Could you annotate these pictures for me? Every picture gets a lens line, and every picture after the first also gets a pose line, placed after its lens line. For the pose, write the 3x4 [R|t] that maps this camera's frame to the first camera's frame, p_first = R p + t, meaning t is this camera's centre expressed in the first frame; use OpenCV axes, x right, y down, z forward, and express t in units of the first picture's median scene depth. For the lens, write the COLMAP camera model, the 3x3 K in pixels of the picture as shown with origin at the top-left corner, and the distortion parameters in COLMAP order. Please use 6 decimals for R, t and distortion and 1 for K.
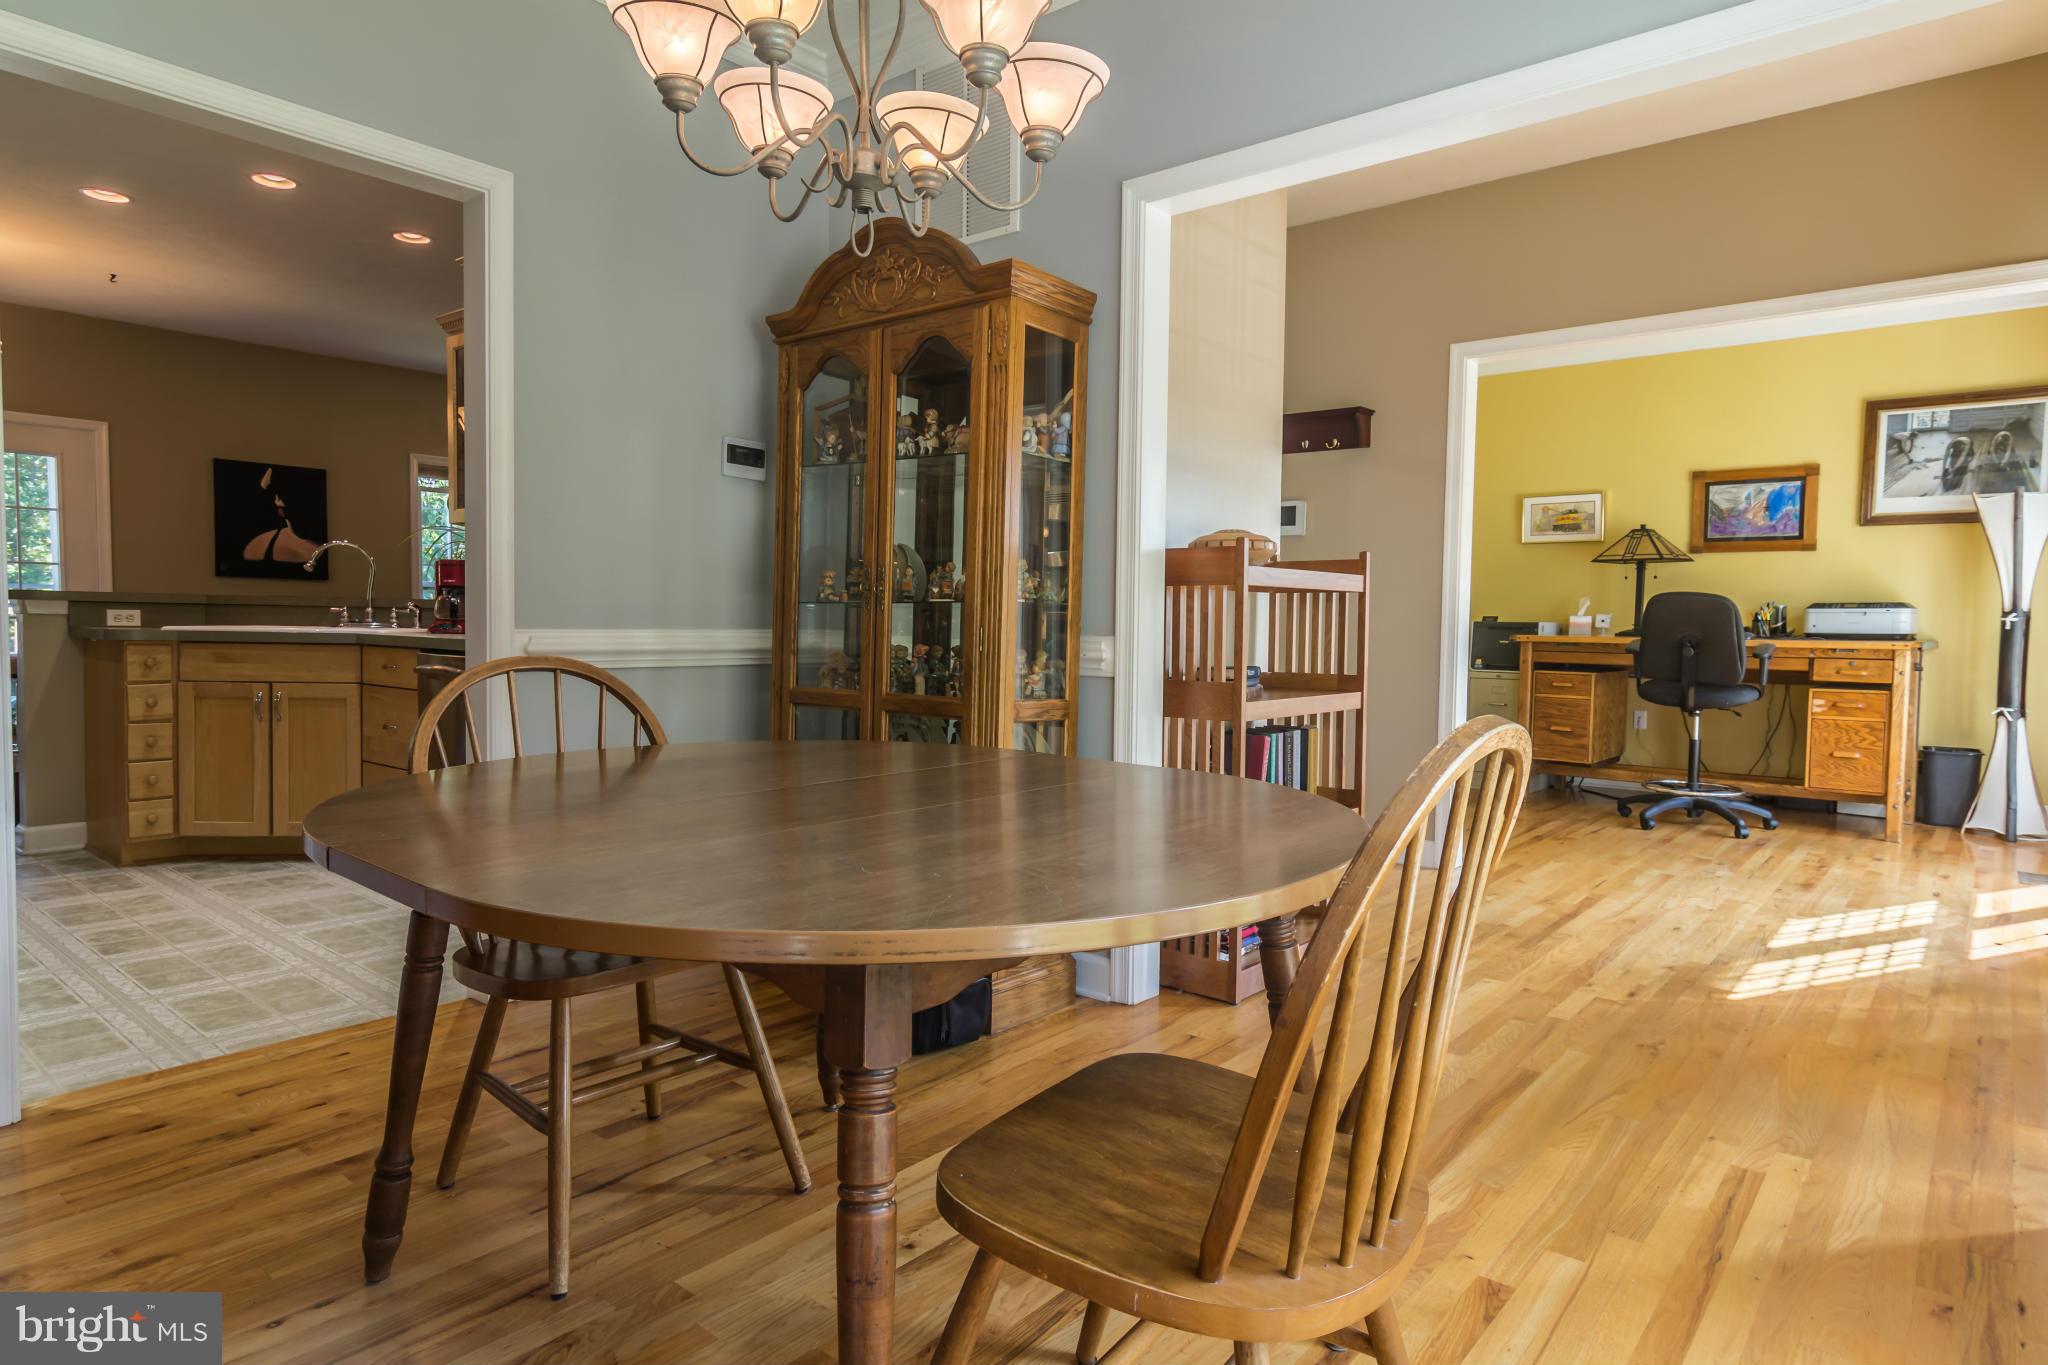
lens RADIAL K [[1176.2, 0, 1017.4], [0, 1176.2, 682.8], [0, 0, 1]] dist [-0.005461, 0.004408]
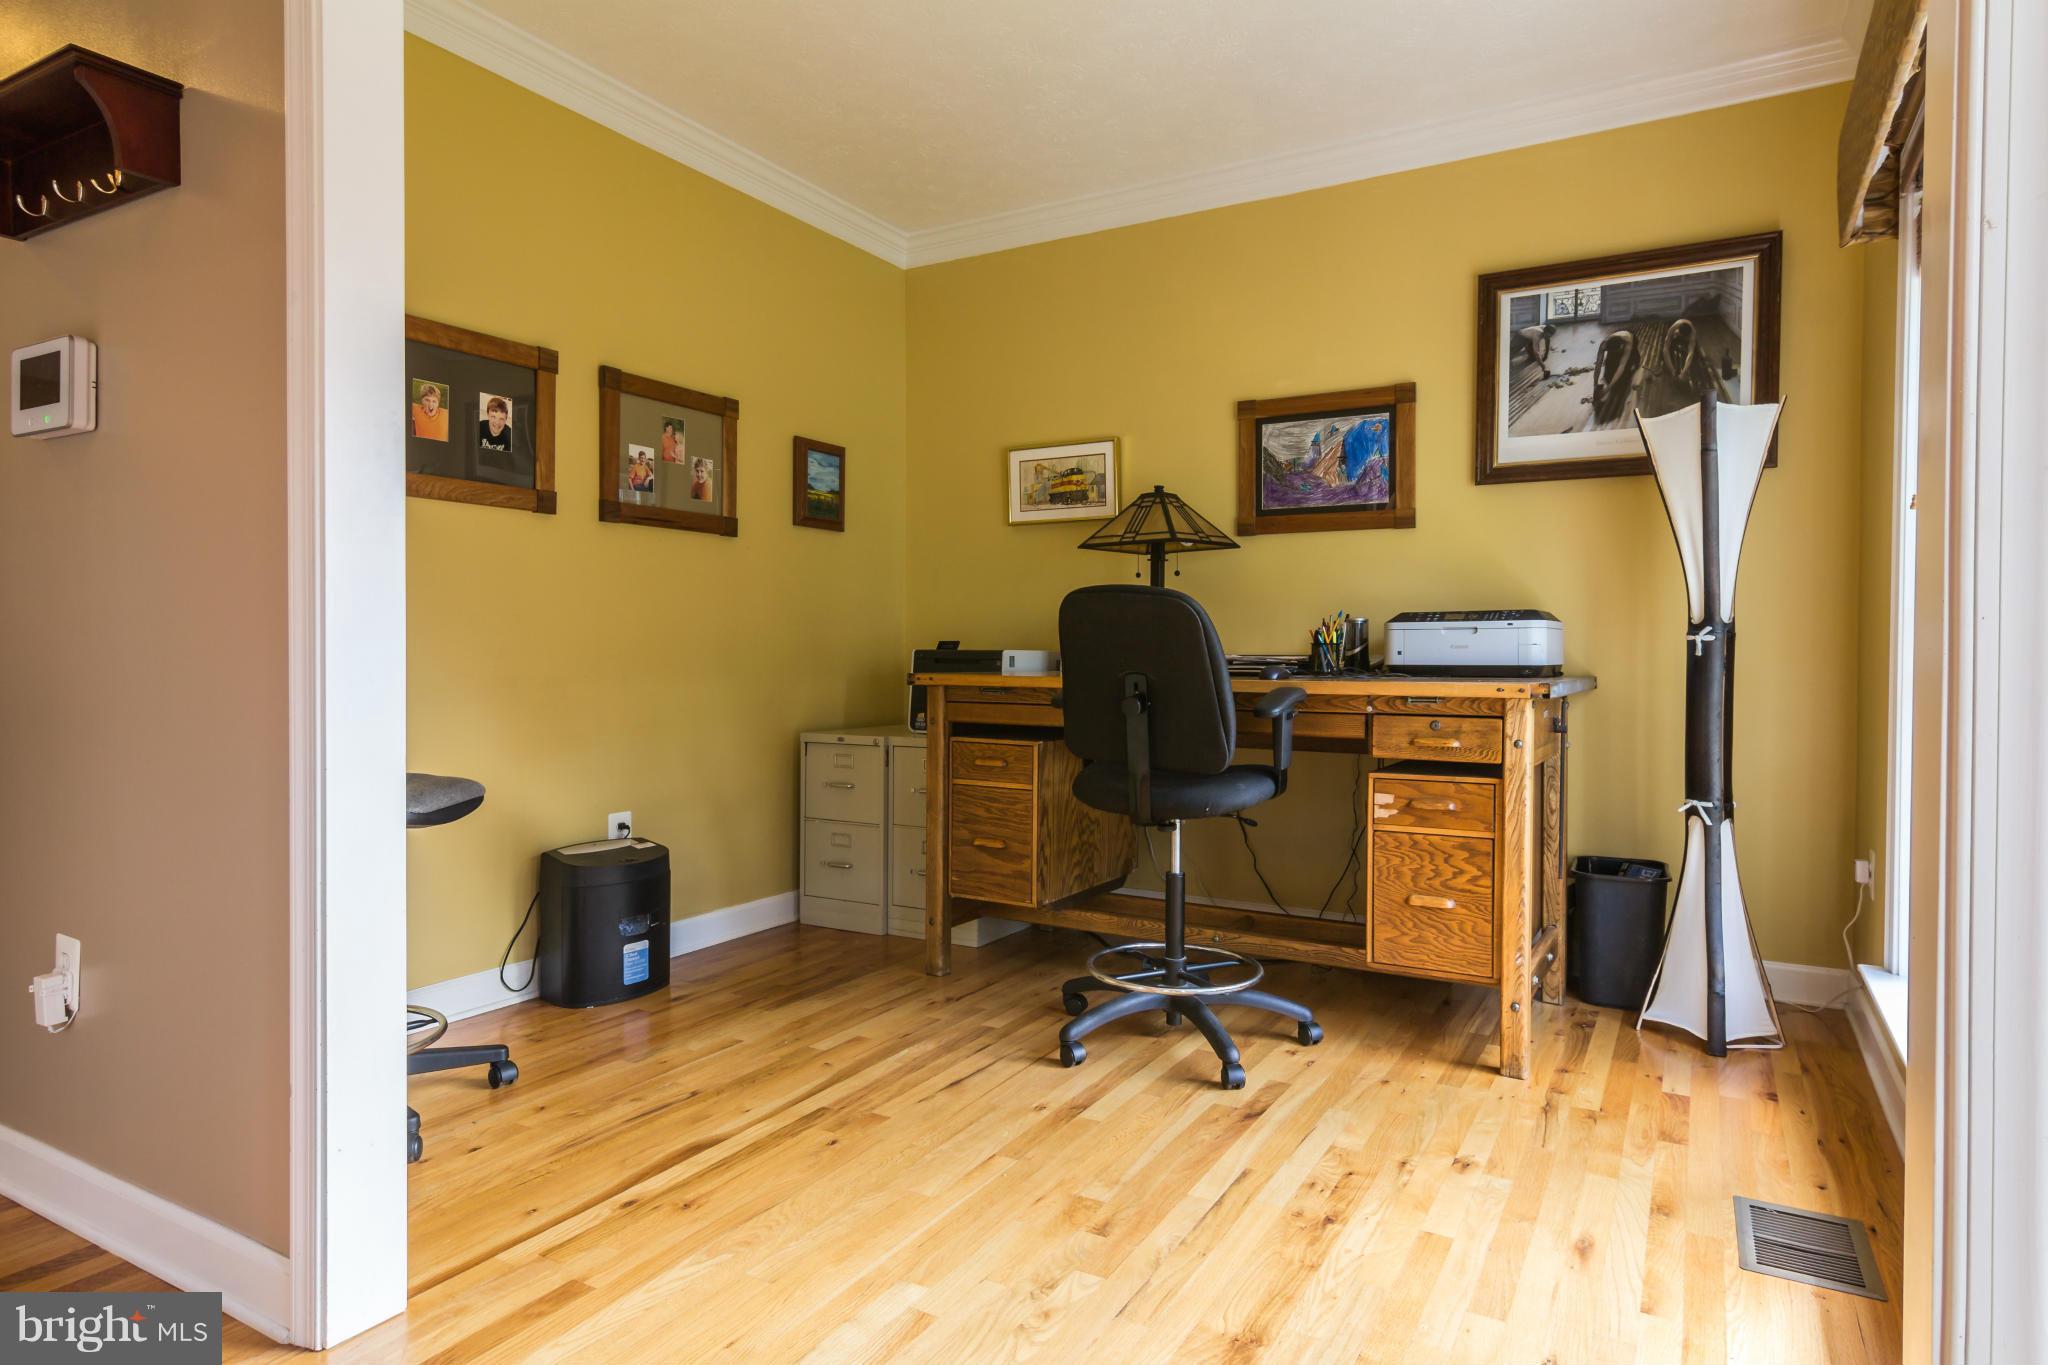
lens RADIAL K [[1176.2, 0, 1031.7], [0, 1176.2, 678.7], [0, 0, 1]] dist [-0.005461, 0.004408]
pose [[0.983875, -0.011784, 0.178468, 0.402260], [0.017237, 0.999430, -0.029033, -0.022474], [-0.178024, 0.031641, 0.983517, 0.473478]]
